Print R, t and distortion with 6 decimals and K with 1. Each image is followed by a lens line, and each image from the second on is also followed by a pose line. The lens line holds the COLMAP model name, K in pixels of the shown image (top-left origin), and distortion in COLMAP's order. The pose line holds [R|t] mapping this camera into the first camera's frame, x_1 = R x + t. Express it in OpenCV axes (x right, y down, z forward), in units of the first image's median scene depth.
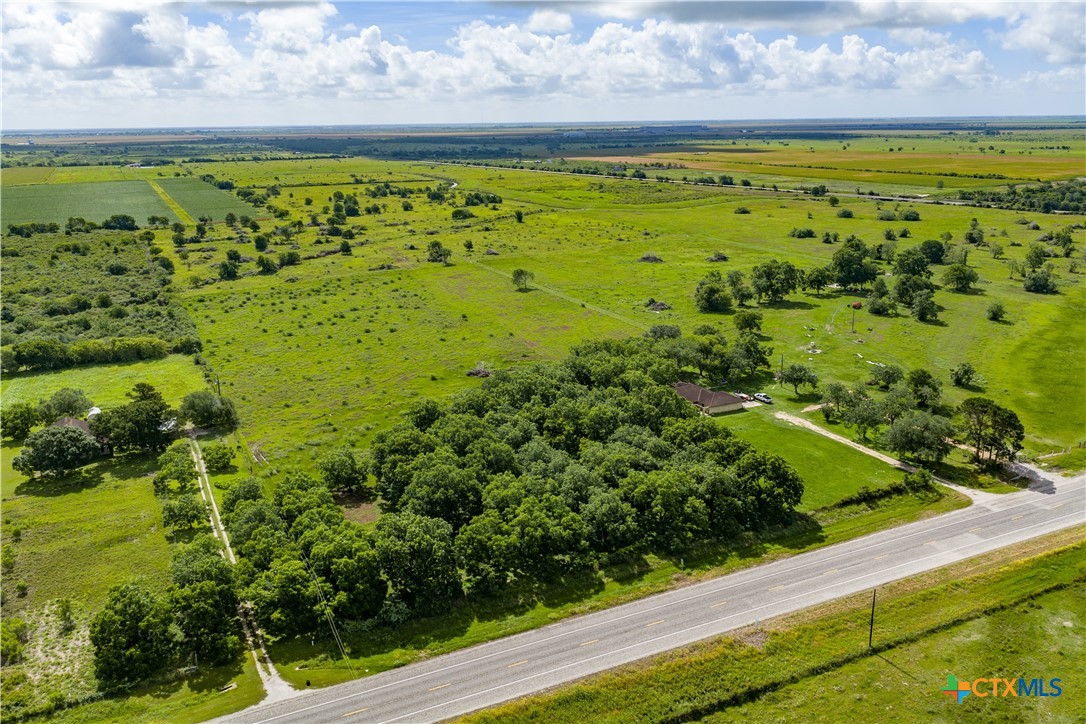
lens RADIAL K [[894.8, 0, 547.9], [0, 894.8, 364.0], [0, 0, 1]] dist [0.021771, -0.032932]
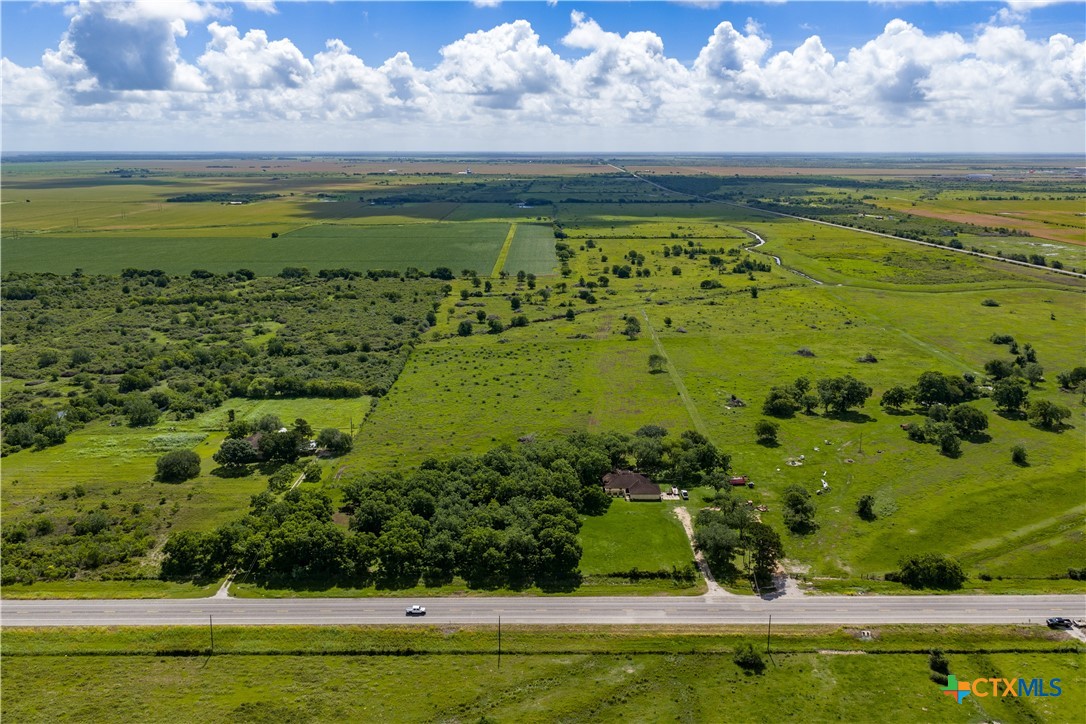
lens RADIAL K [[897.9, 0, 548.3], [0, 897.9, 362.1], [0, 0, 1]] dist [0.023004, -0.034822]
pose [[0.901242, 0.115503, -0.417638, 0.531258], [-0.127592, 0.991826, -0.001034, -0.115314], [0.414105, 0.054219, 0.908613, -0.264323]]
